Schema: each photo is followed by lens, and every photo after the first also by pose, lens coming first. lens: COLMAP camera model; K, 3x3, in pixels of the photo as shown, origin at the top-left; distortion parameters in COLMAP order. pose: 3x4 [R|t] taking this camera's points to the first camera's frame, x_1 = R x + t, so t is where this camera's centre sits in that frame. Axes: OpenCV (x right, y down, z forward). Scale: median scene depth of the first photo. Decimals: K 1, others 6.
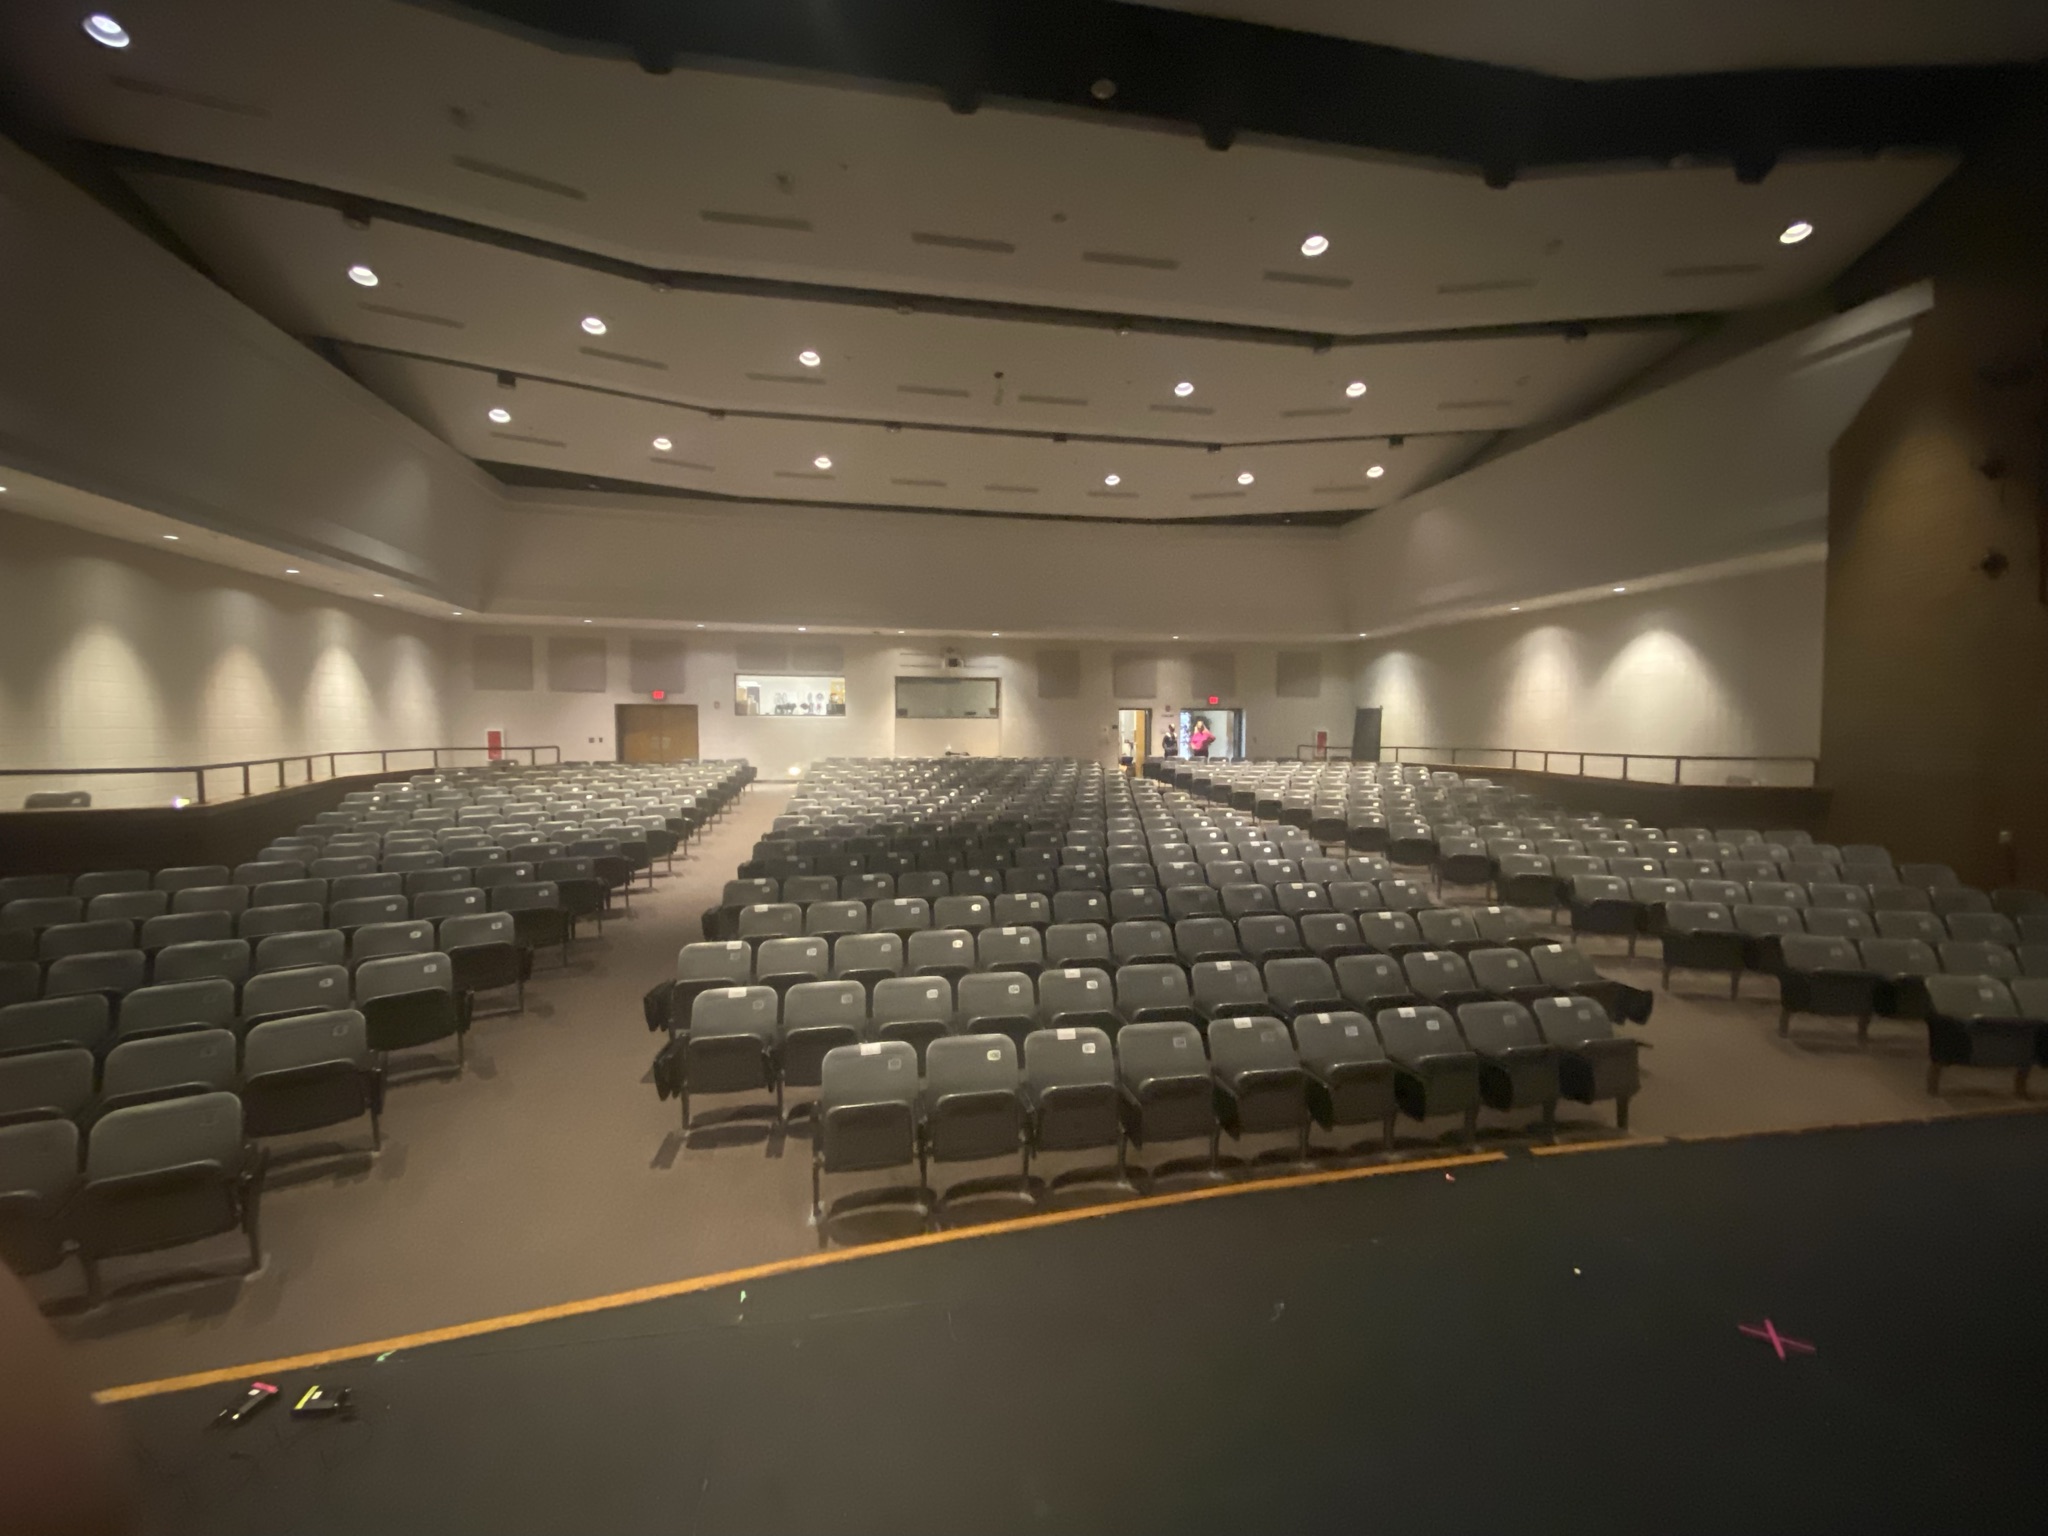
lens RADIAL K [[842.9, 0, 1022.1], [0, 842.9, 766.9], [0, 0, 1]] dist [0.000102, -0.002630]
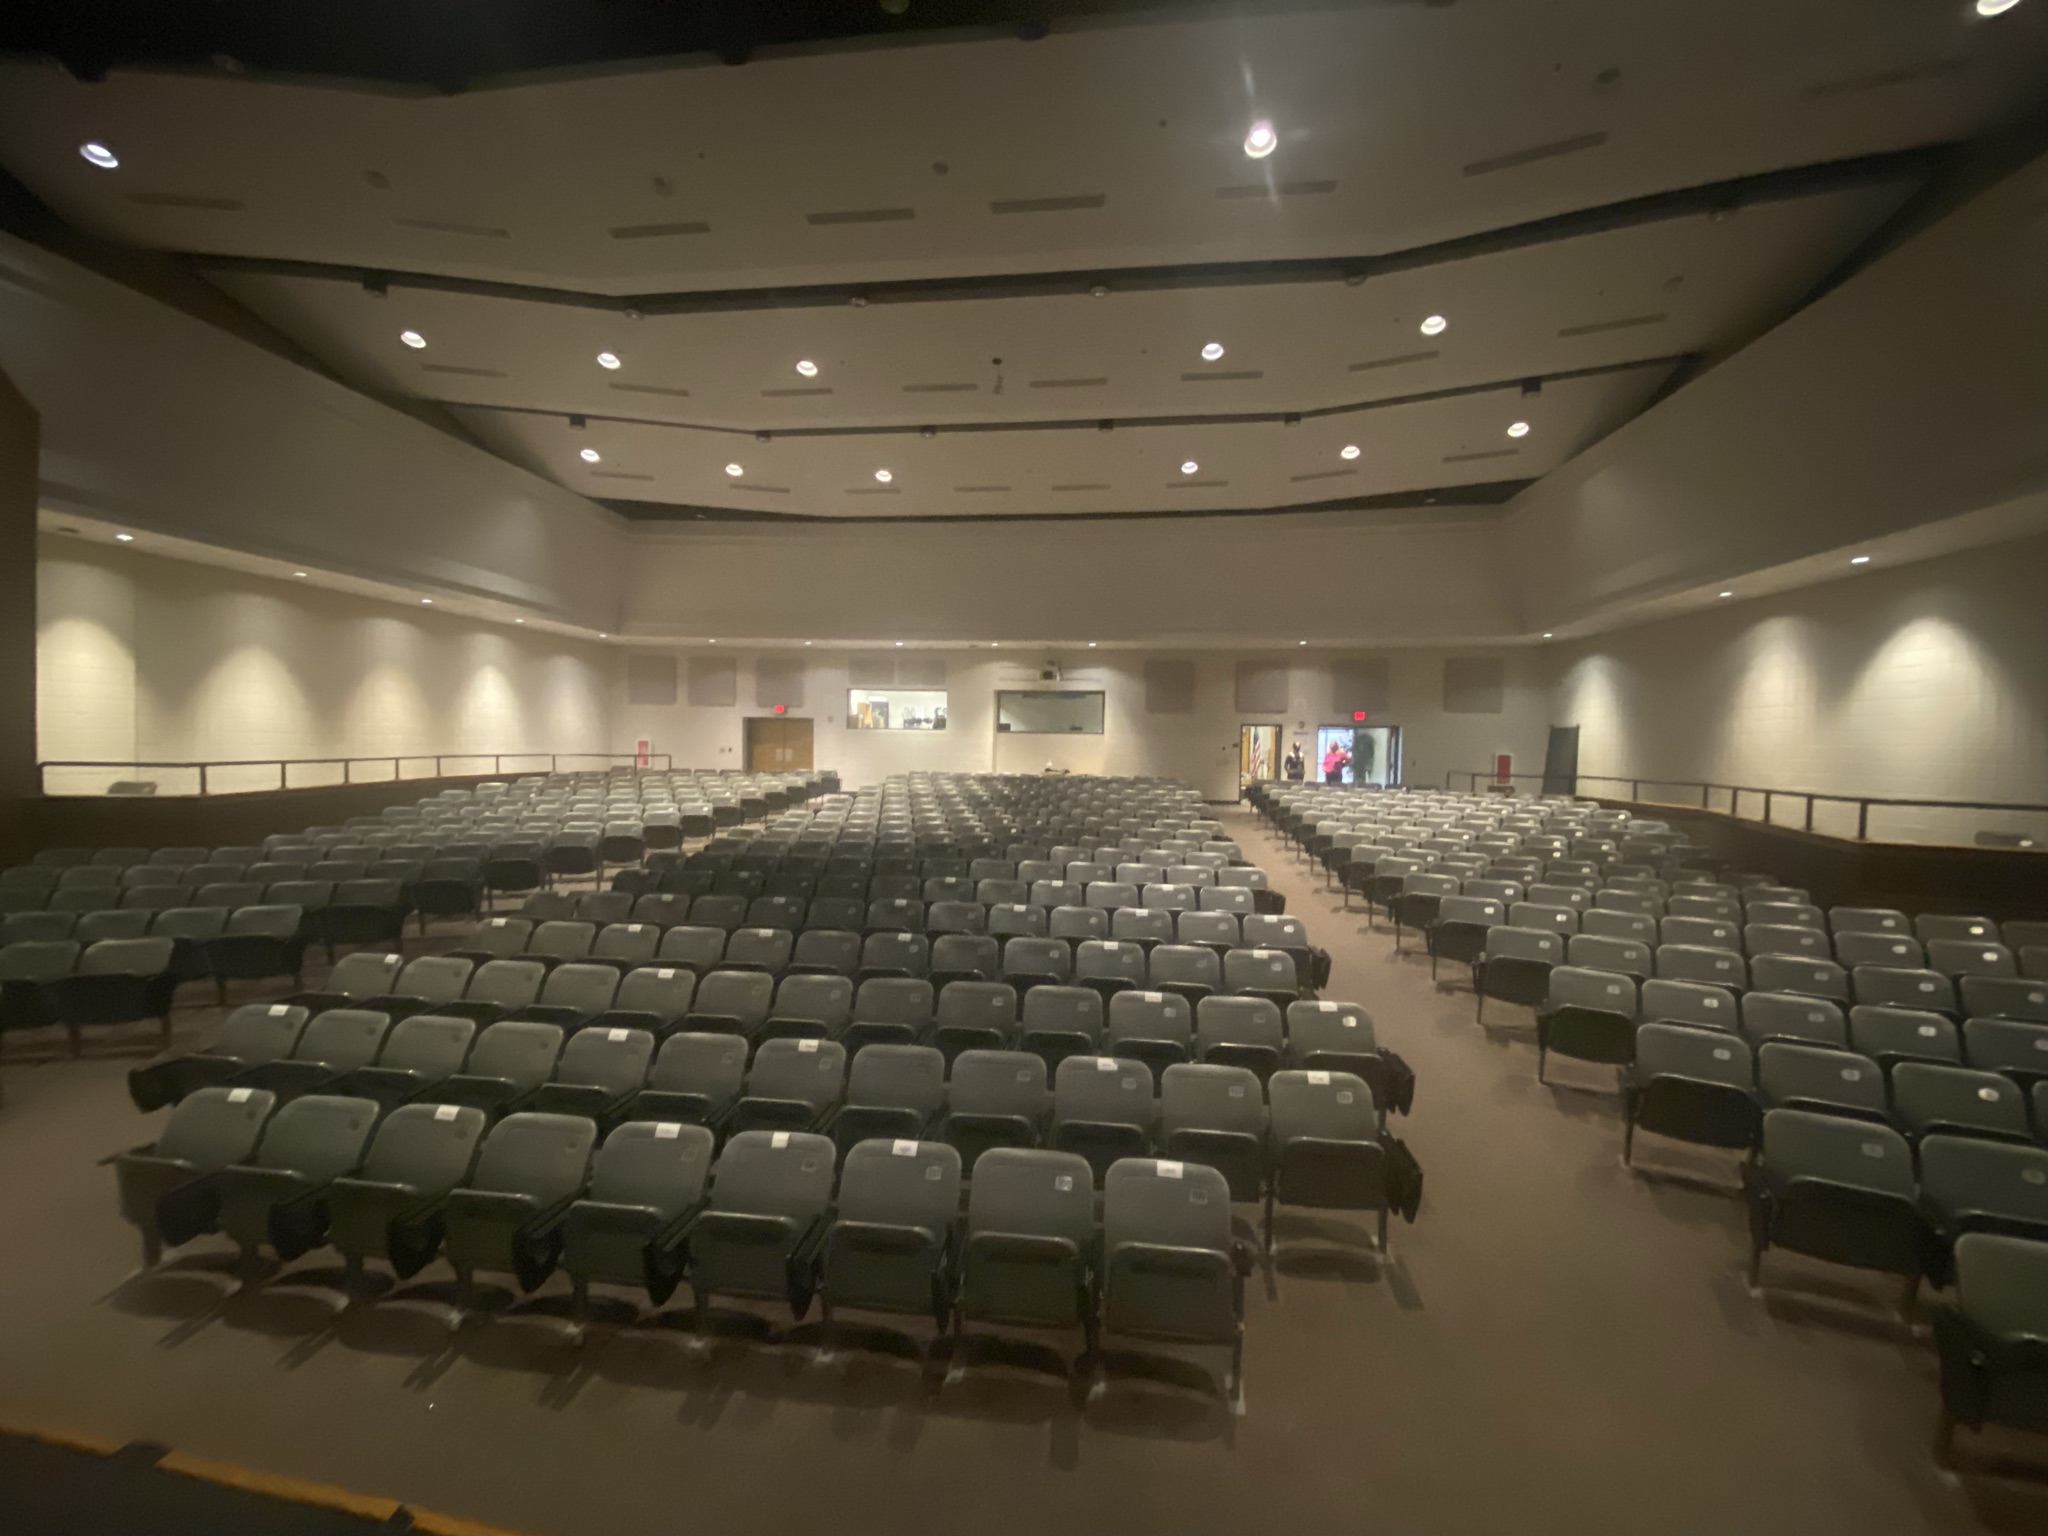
lens RADIAL K [[842.9, 0, 1019.4], [0, 842.9, 773.1], [0, 0, 1]] dist [0.000102, -0.002630]
pose [[0.950961, 0.025319, -0.308272, 0.221855], [-0.029394, 0.999531, -0.008582, -0.004948], [0.307910, 0.017222, 0.951259, 0.102930]]
